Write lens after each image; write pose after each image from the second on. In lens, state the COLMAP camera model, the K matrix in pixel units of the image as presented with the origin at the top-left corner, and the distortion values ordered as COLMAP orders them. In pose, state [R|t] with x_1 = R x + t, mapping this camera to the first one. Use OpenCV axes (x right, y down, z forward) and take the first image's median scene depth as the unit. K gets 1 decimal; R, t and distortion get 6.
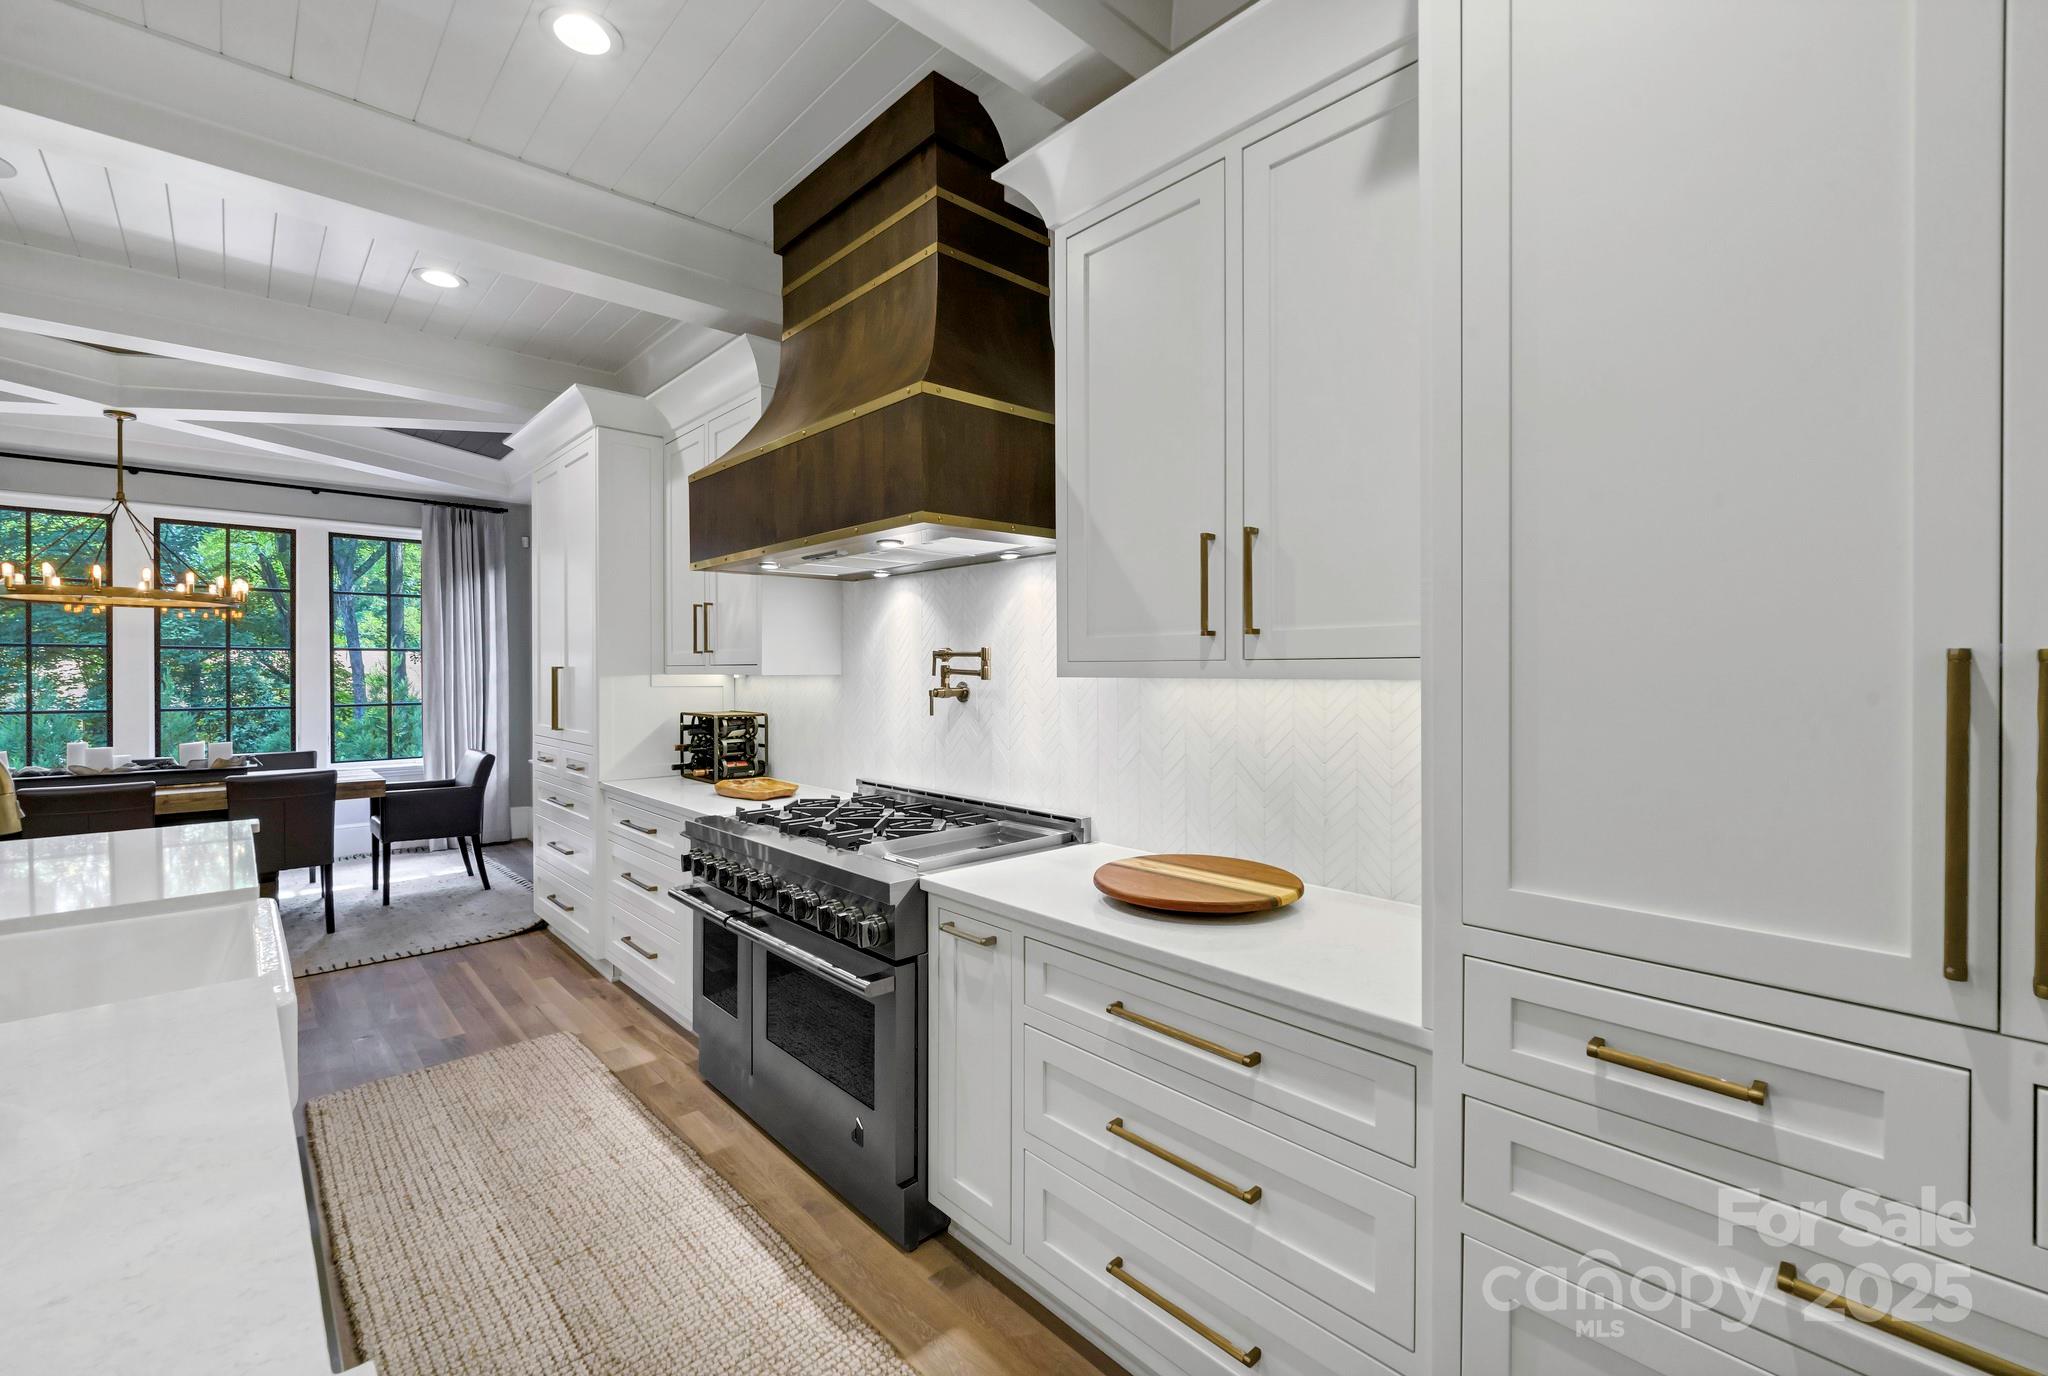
lens RADIAL K [[873.9, 0, 1024.2], [0, 873.9, 674.9], [0, 0, 1]] dist [0.009980, -0.000451]
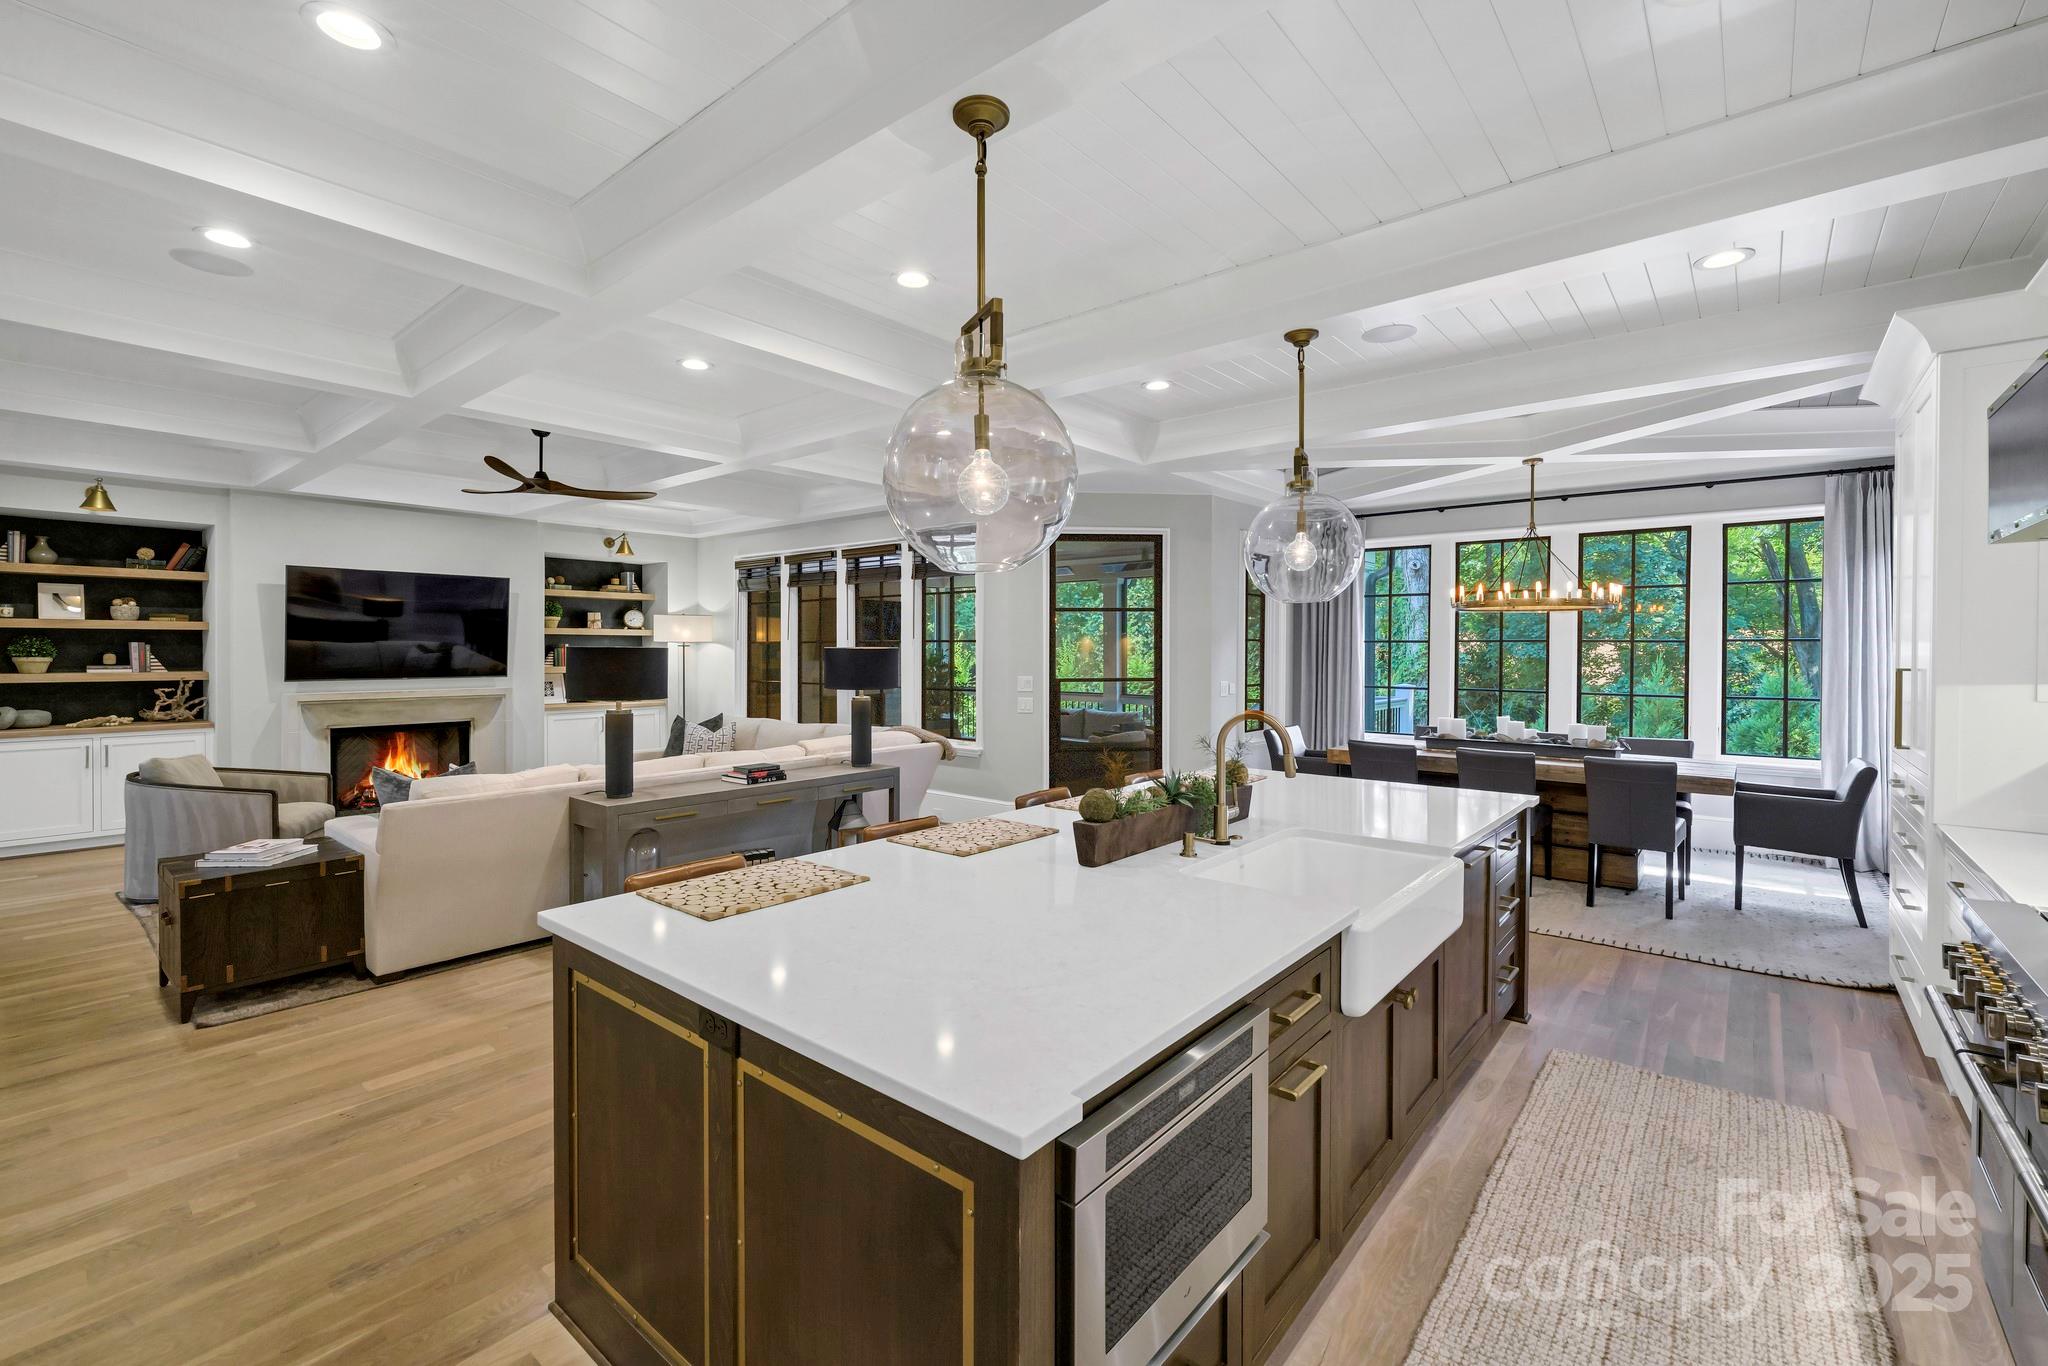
lens RADIAL K [[873.9, 0, 1002.4], [0, 873.9, 655.6], [0, 0, 1]] dist [0.009980, -0.000451]
pose [[0.133542, 0.006870, -0.991019, 0.140655], [-0.006505, 0.999961, 0.006055, -0.019288], [0.991022, 0.005637, 0.133582, 0.084393]]
